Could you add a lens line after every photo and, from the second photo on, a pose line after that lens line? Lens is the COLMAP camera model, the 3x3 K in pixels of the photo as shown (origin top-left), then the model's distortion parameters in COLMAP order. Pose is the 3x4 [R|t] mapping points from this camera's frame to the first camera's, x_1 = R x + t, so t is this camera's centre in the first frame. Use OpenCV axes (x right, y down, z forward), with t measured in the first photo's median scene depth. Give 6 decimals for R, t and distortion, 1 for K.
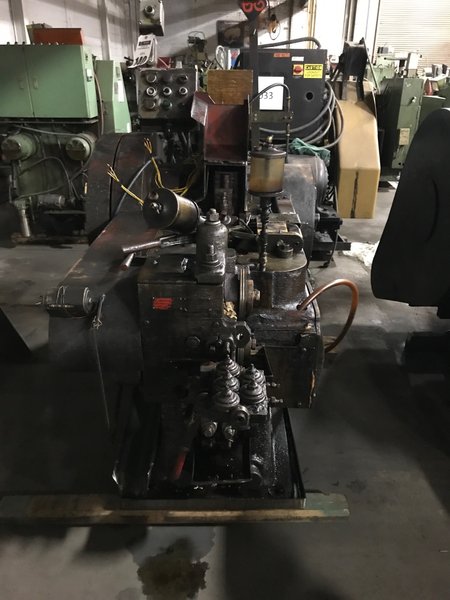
lens RADIAL K [[488.5, 0, 225.0], [0, 488.5, 300.0], [0, 0, 1]] dist [-0.004048, -0.000247]
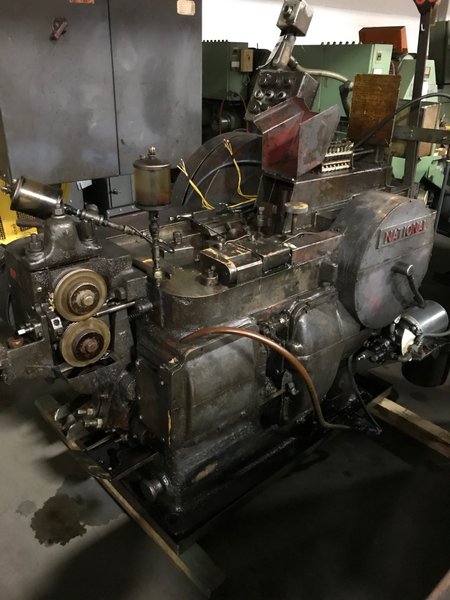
lens RADIAL K [[488.5, 0, 225.0], [0, 488.5, 300.0], [0, 0, 1]] dist [-0.004048, -0.000247]
pose [[0.672147, 0.332659, -0.661481, 0.662959], [-0.330130, 0.934316, 0.134414, -0.169946], [0.662746, 0.128029, 0.737819, 0.322686]]
